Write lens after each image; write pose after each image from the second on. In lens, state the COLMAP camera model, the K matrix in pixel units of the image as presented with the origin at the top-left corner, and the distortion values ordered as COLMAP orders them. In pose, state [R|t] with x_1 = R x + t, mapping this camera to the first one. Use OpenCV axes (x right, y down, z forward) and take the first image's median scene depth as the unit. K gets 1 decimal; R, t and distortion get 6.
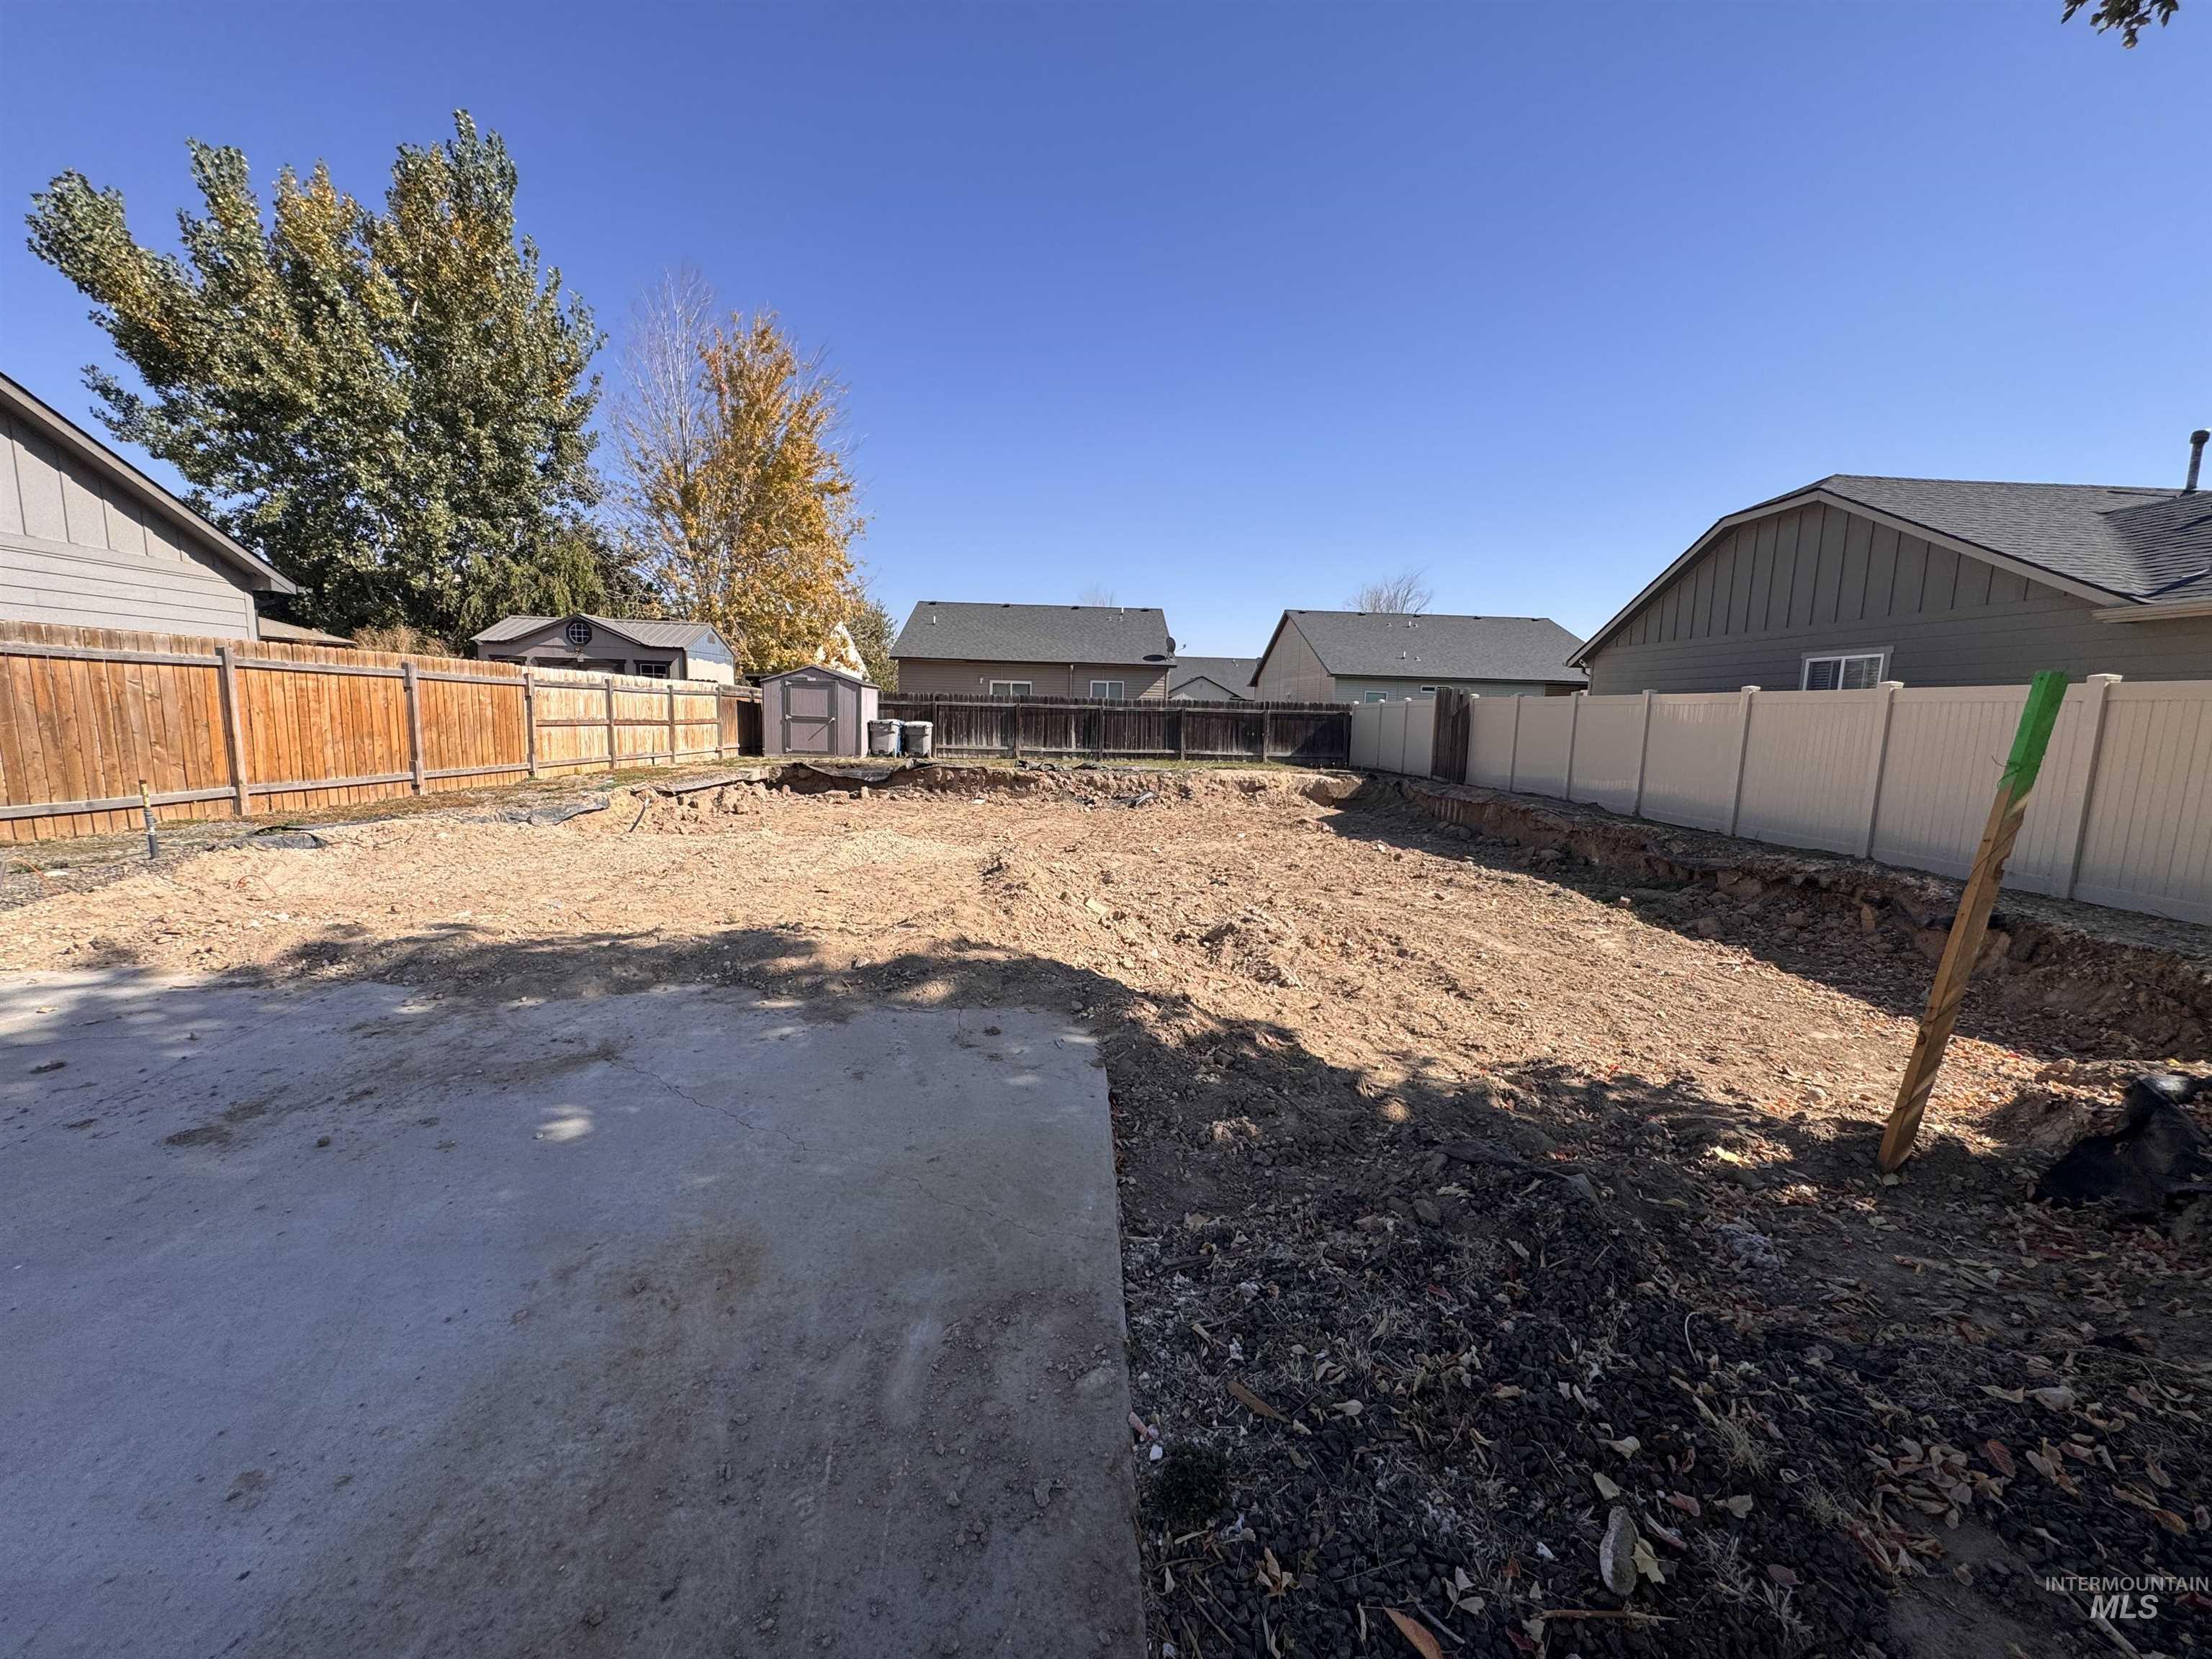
lens RADIAL K [[883.3, 0, 1104.5], [0, 883.3, 823.7], [0, 0, 1]] dist [-0.000771, 0.000586]
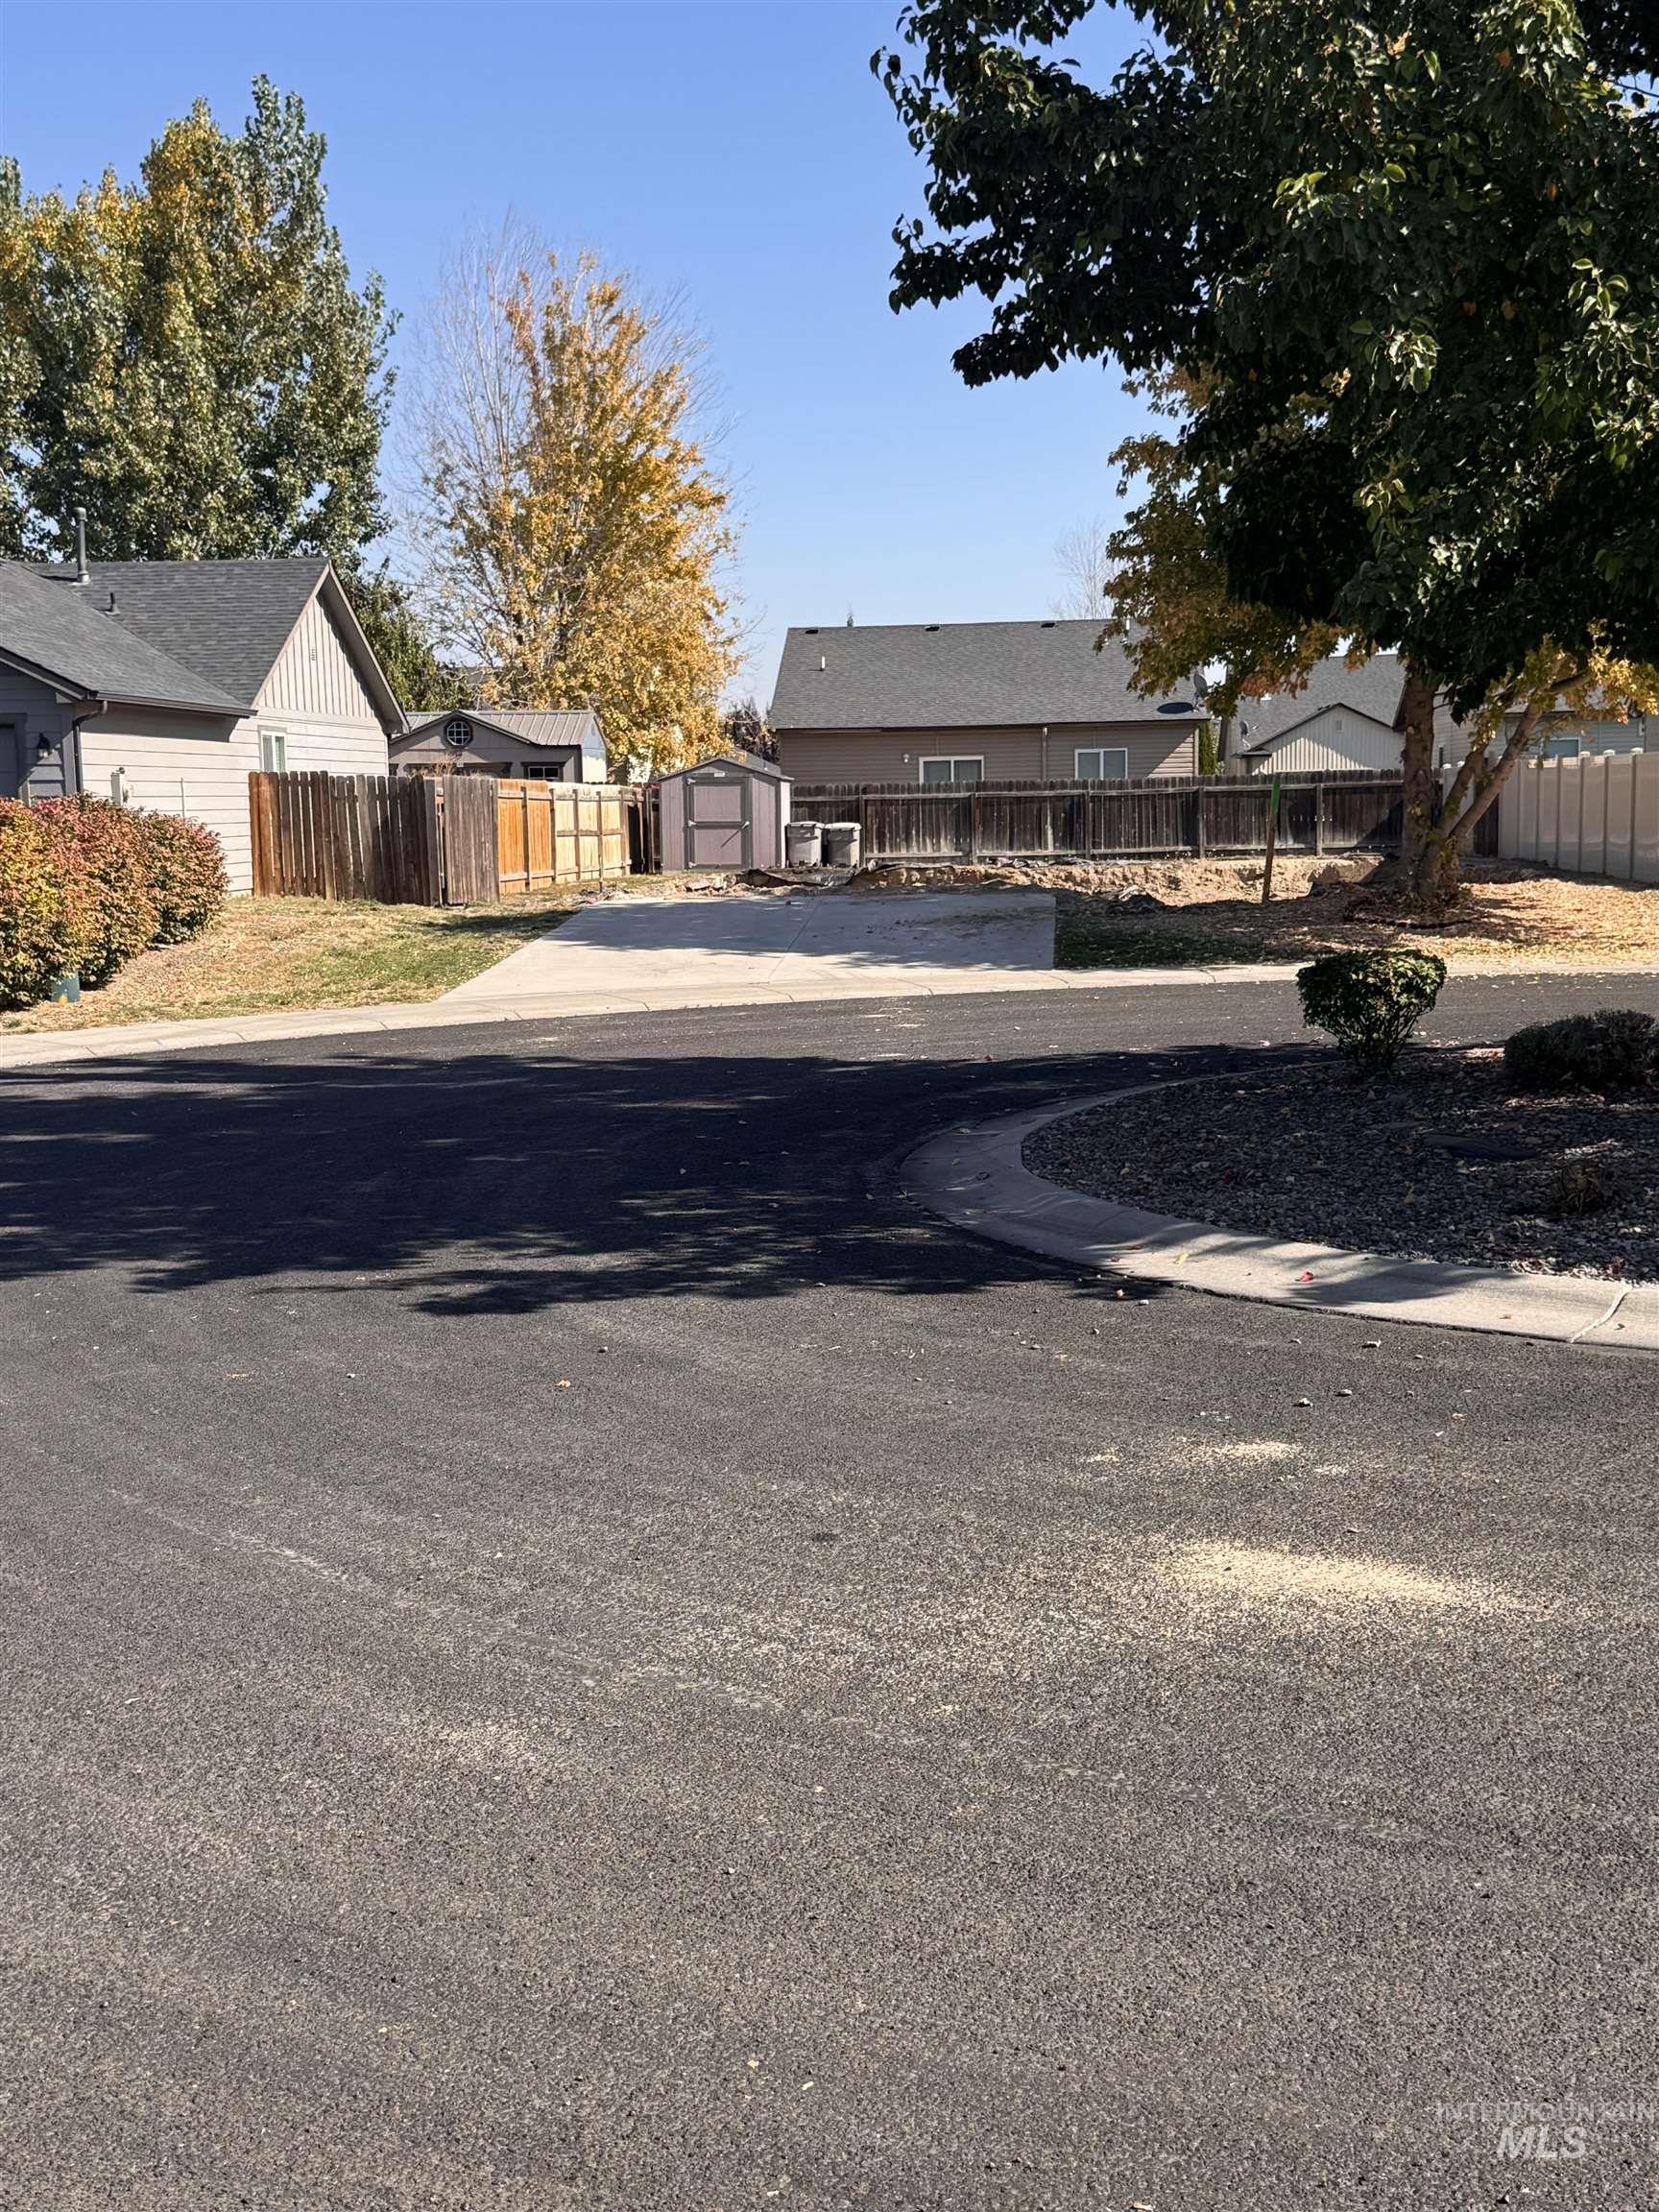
lens RADIAL K [[2757.6, 0, 820.9], [0, 2757.6, 1123.3], [0, 0, 1]] dist [0.229779, -0.573201]
pose [[0.991875, -0.031580, -0.123234, 0.058786], [0.030437, 0.999475, -0.011148, 0.182633], [0.123521, 0.007306, 0.992315, -1.473275]]
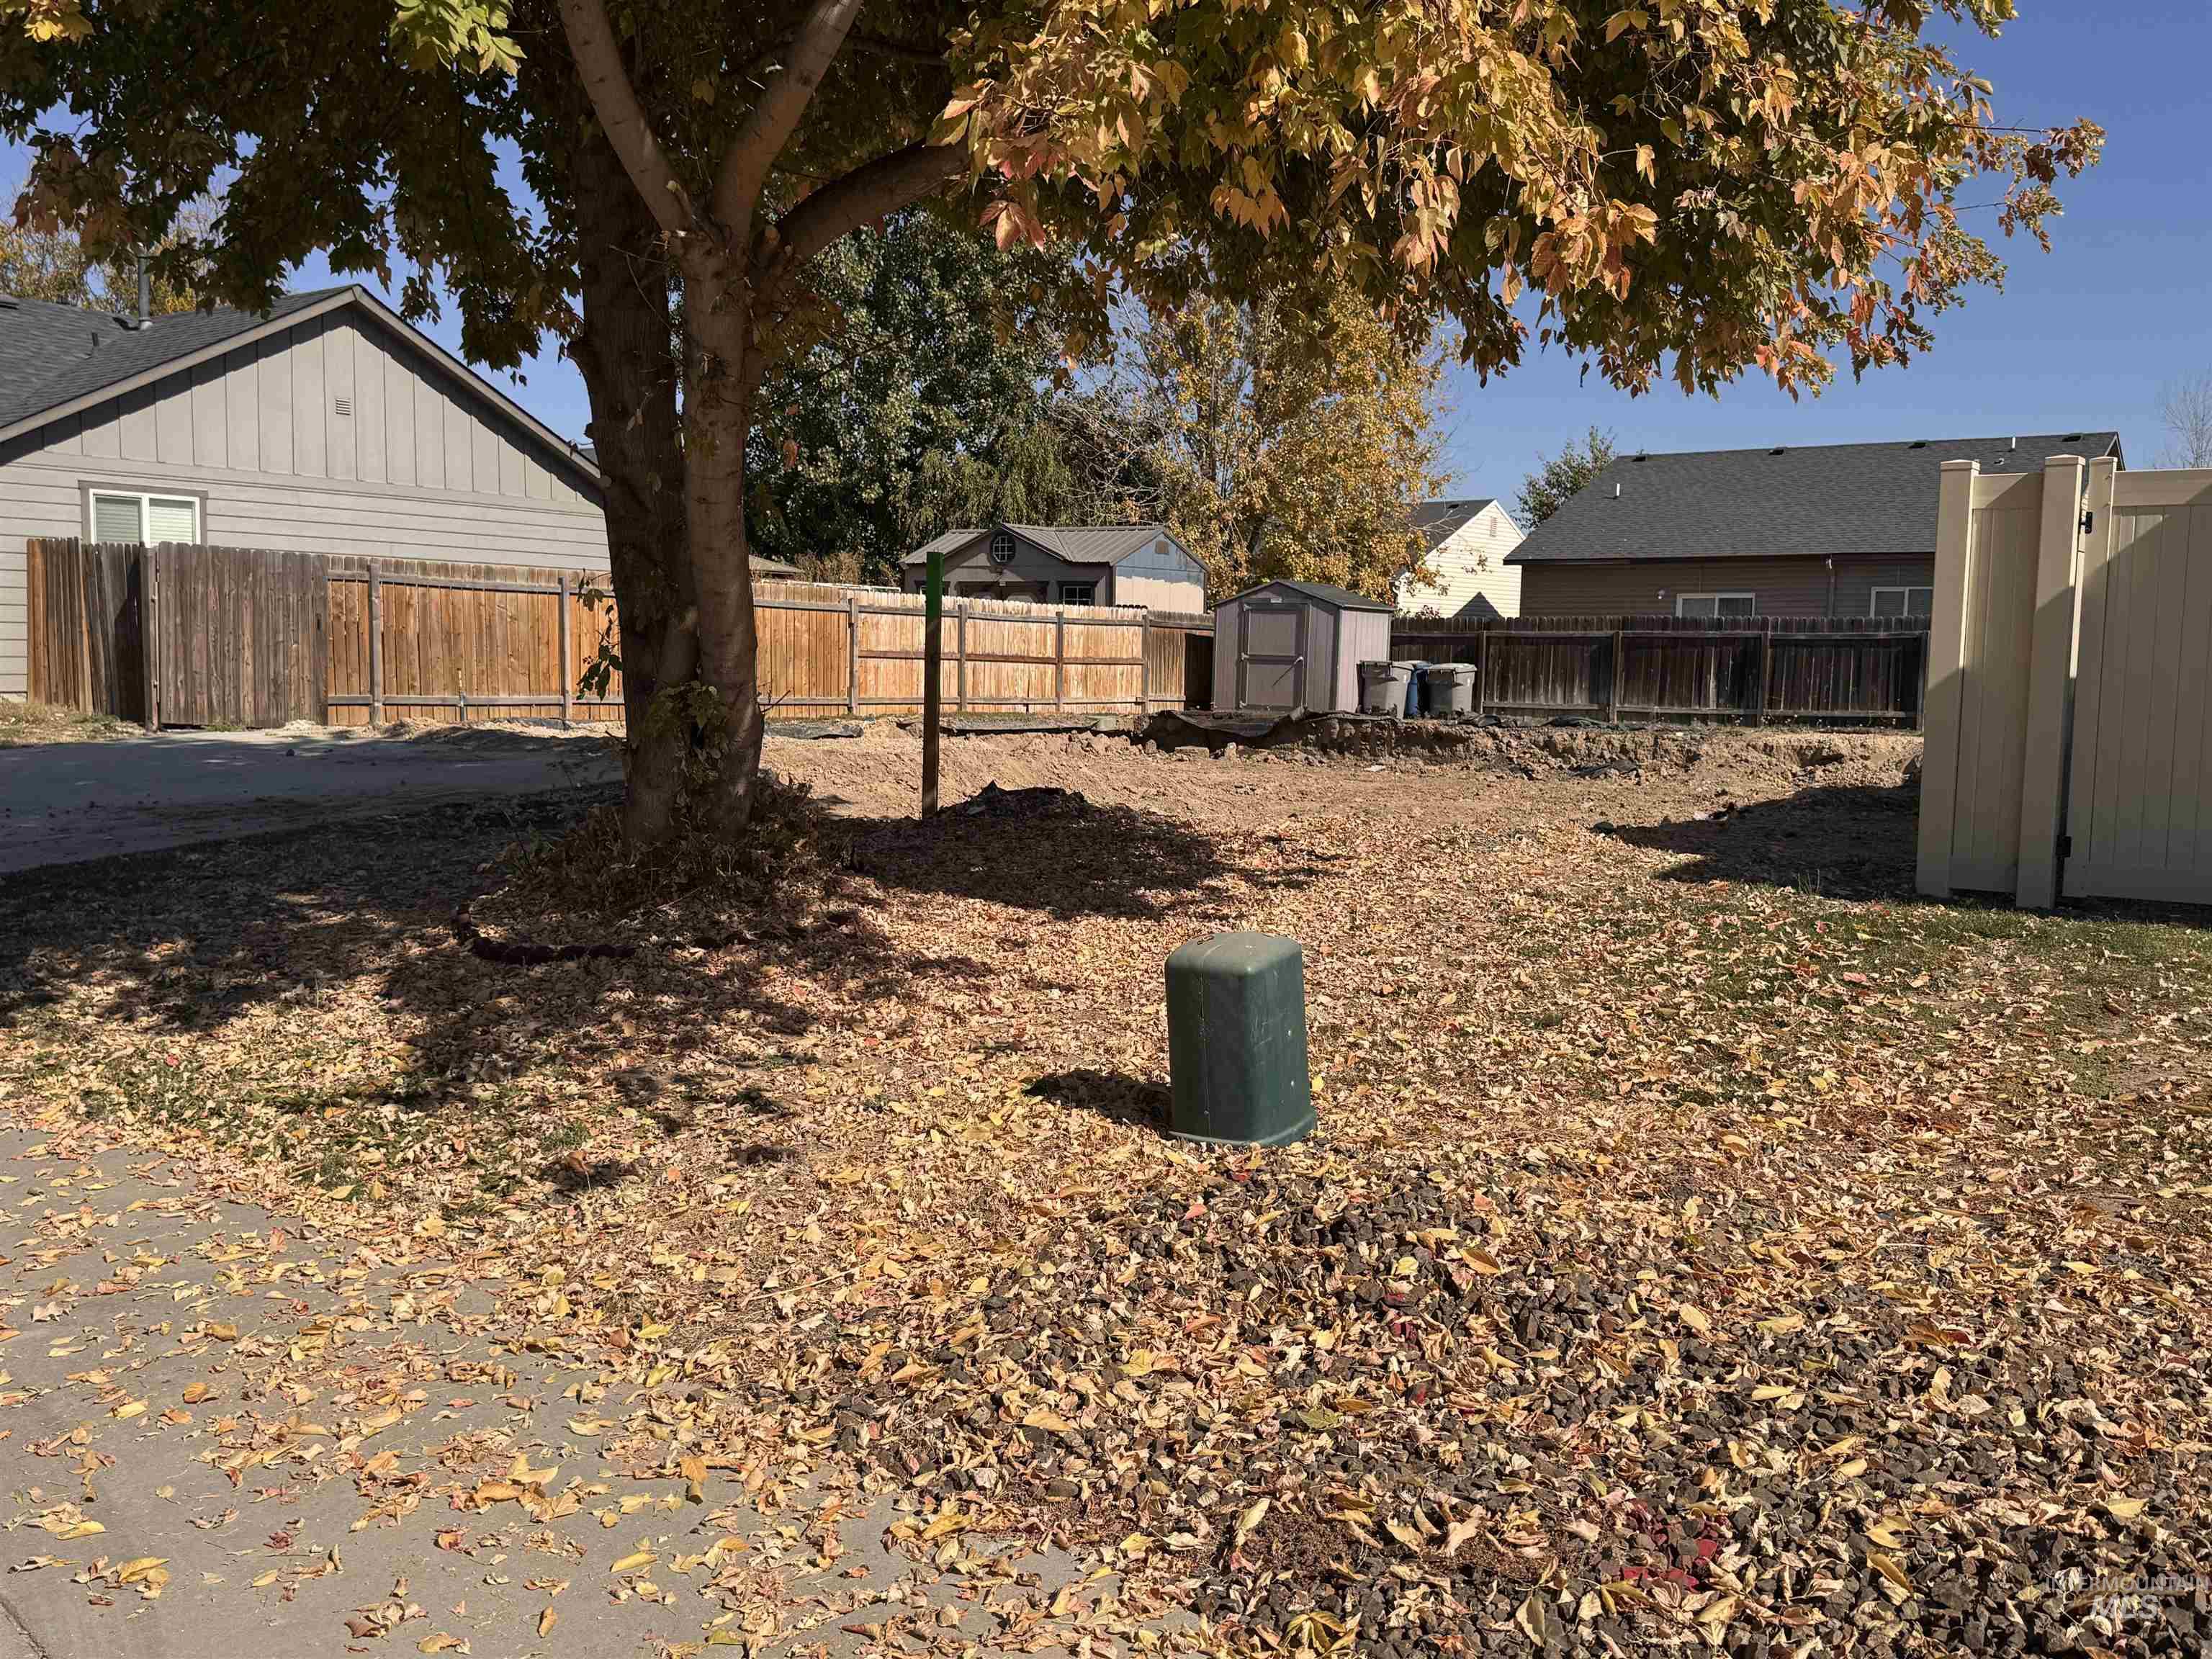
lens RADIAL K [[1891.1, 0, 1106.0], [0, 1891.1, 829.5], [0, 0, 1]] dist [0.222109, -0.492306]
pose [[0.795836, 0.044390, -0.603883, 0.456538], [-0.073939, 0.996970, -0.024155, 0.057752], [0.600981, 0.063874, 0.796707, -0.235939]]
